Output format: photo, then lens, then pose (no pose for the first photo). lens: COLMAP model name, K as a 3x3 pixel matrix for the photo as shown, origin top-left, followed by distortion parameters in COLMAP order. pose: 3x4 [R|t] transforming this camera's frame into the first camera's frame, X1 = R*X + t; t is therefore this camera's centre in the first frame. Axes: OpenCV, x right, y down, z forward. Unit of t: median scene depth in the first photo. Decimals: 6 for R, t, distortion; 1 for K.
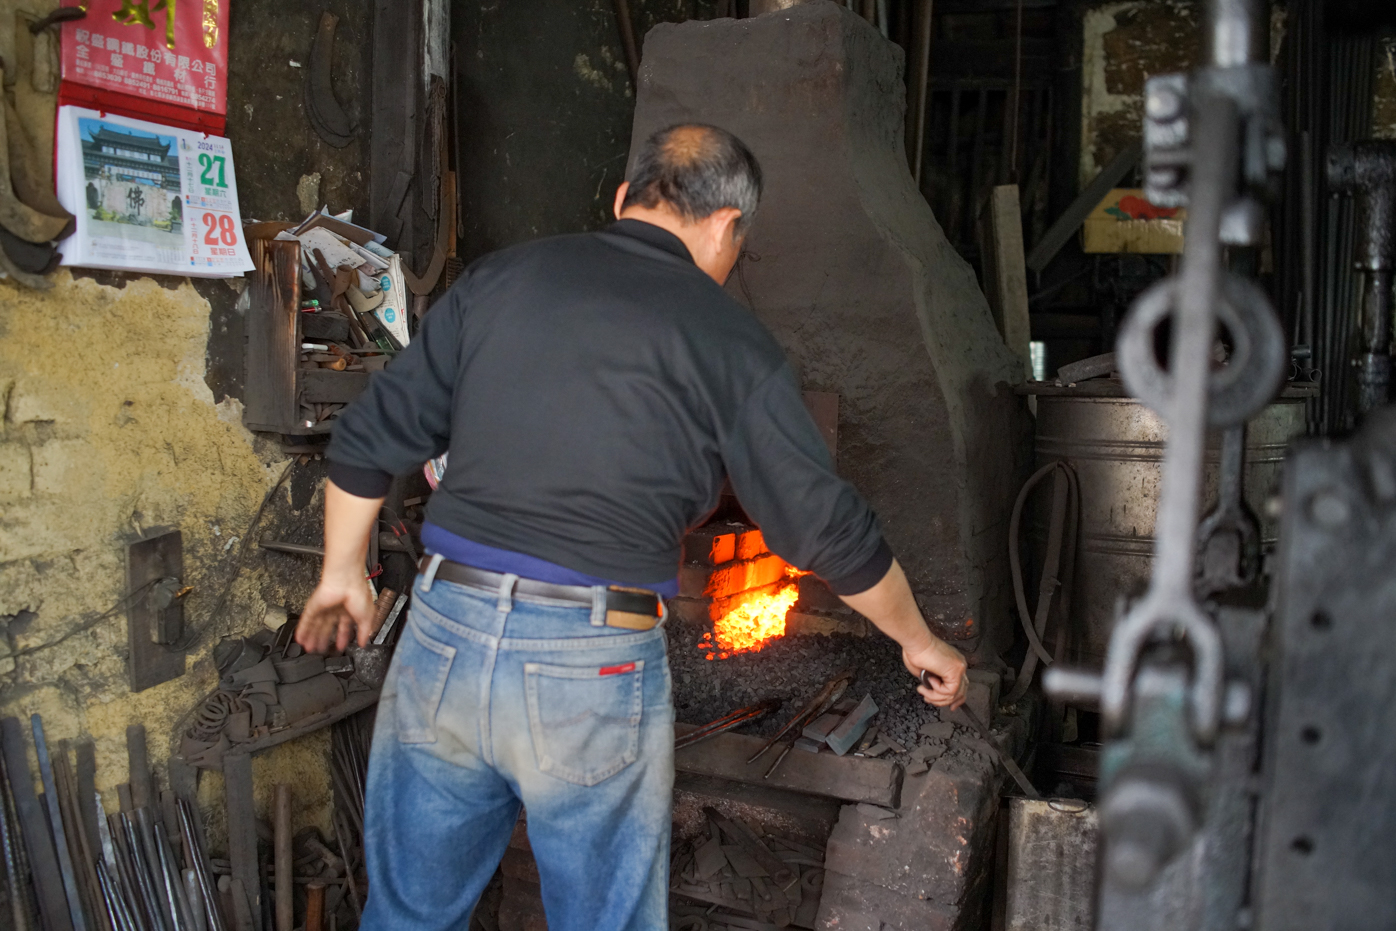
lens RADIAL K [[1328.5, 0, 698.0], [0, 1328.5, 465.5], [0, 0, 1]] dist [-0.070840, -0.032413]
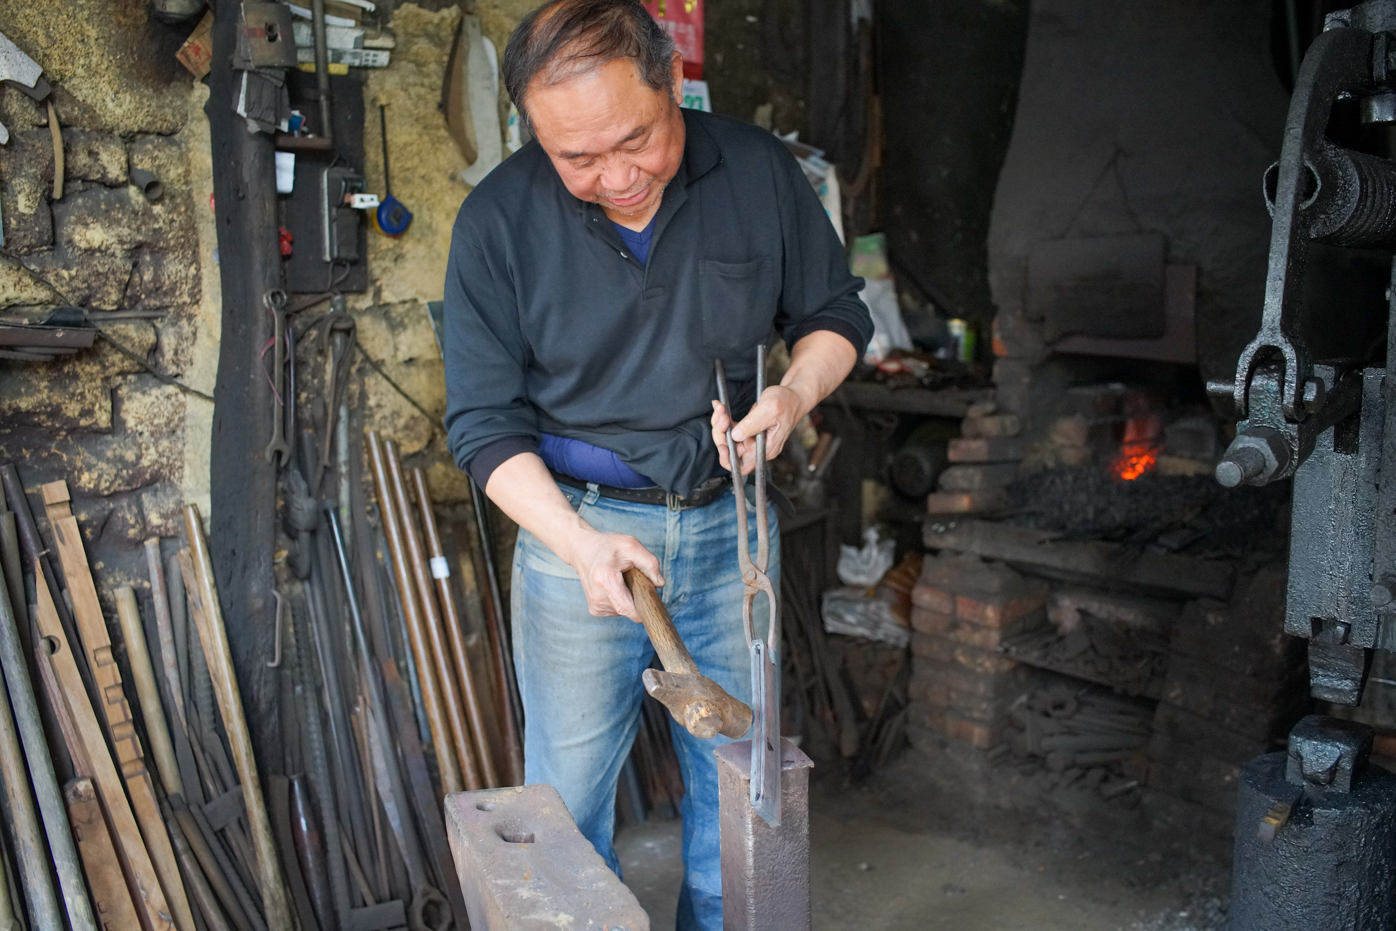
lens RADIAL K [[1328.5, 0, 698.0], [0, 1328.5, 465.5], [0, 0, 1]] dist [-0.070840, -0.032413]
pose [[0.948065, 0.015230, -0.317712, 0.058404], [0.004335, 0.998142, 0.060784, 0.050795], [0.318047, -0.059005, 0.946237, -0.263347]]
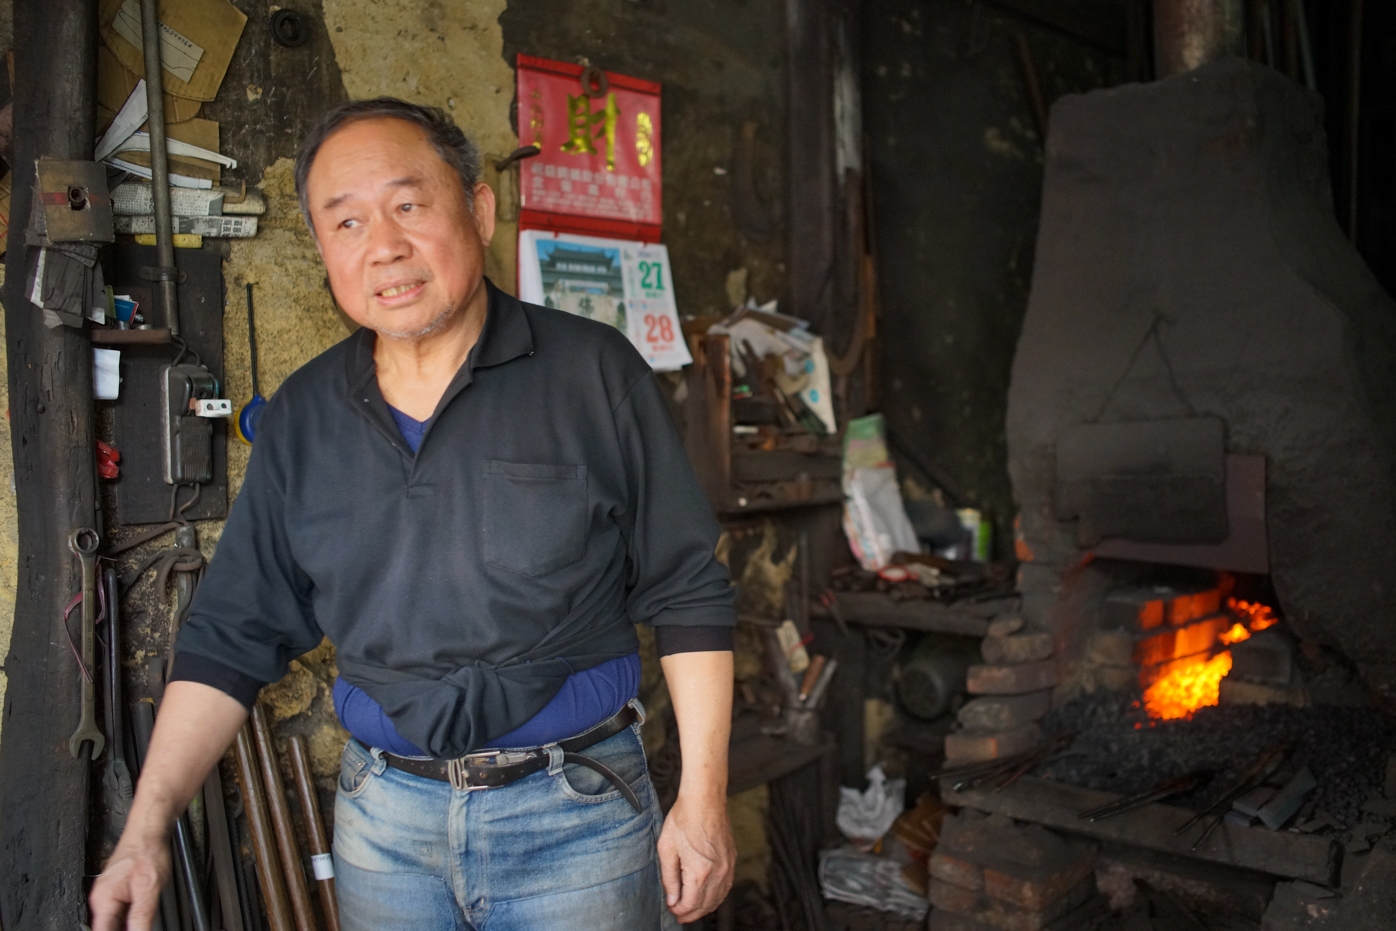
lens RADIAL K [[1328.5, 0, 698.0], [0, 1328.5, 465.5], [0, 0, 1]] dist [-0.070840, -0.032413]
pose [[0.947817, -0.034144, -0.316980, 0.016252], [0.019781, 0.998631, -0.048422, -0.008971], [0.318200, 0.039625, 0.947195, -0.041779]]
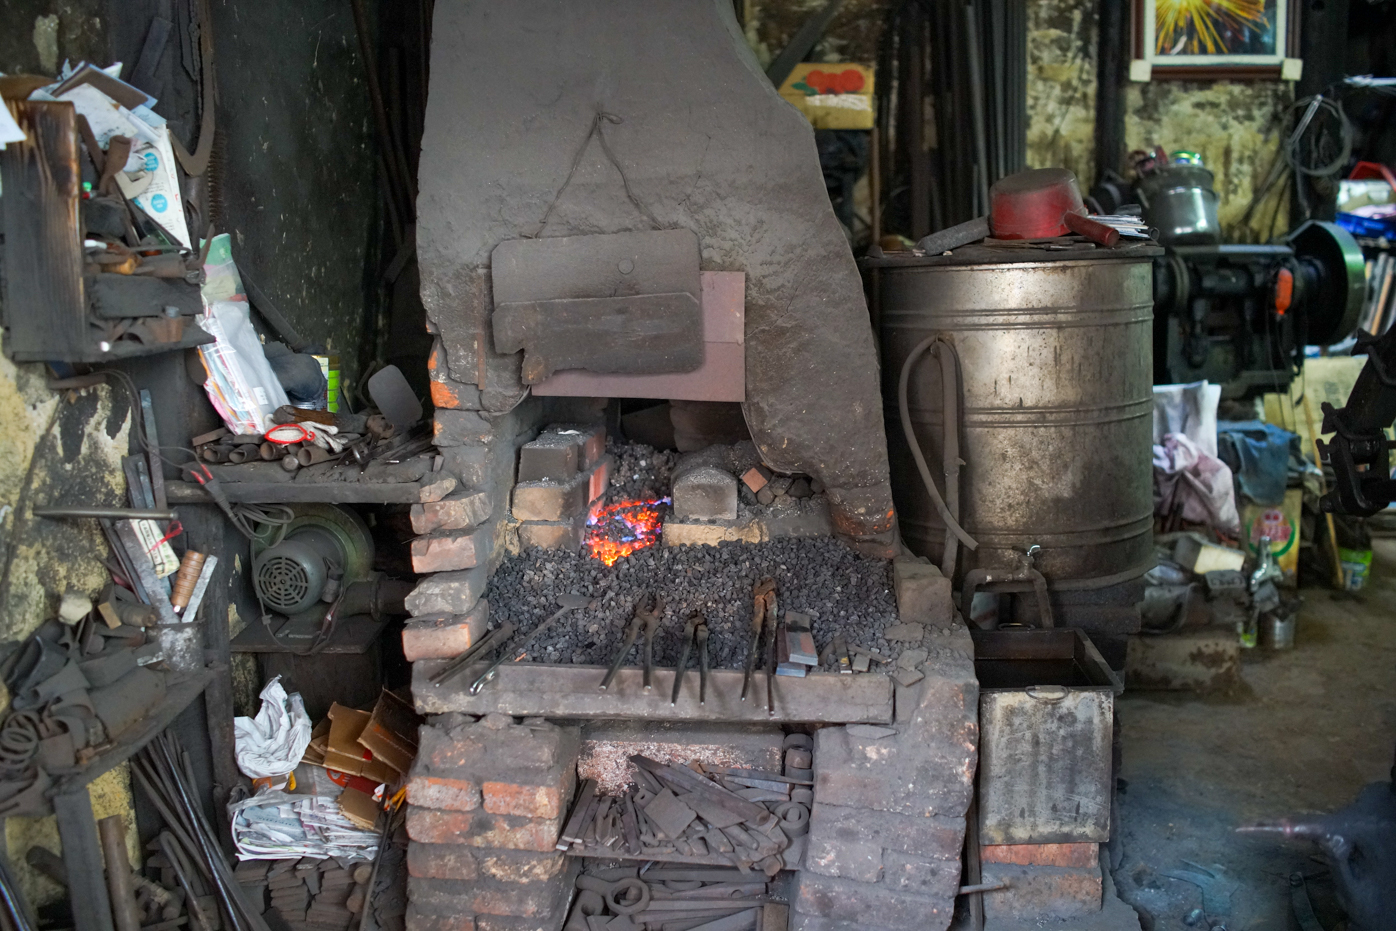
lens RADIAL K [[1328.5, 0, 698.0], [0, 1328.5, 465.5], [0, 0, 1]] dist [-0.070840, -0.032413]
pose [[0.936568, -0.095665, 0.337177, -0.231124], [0.070804, 0.993836, 0.085304, -0.003537], [-0.343259, -0.056019, 0.937569, 0.176803]]
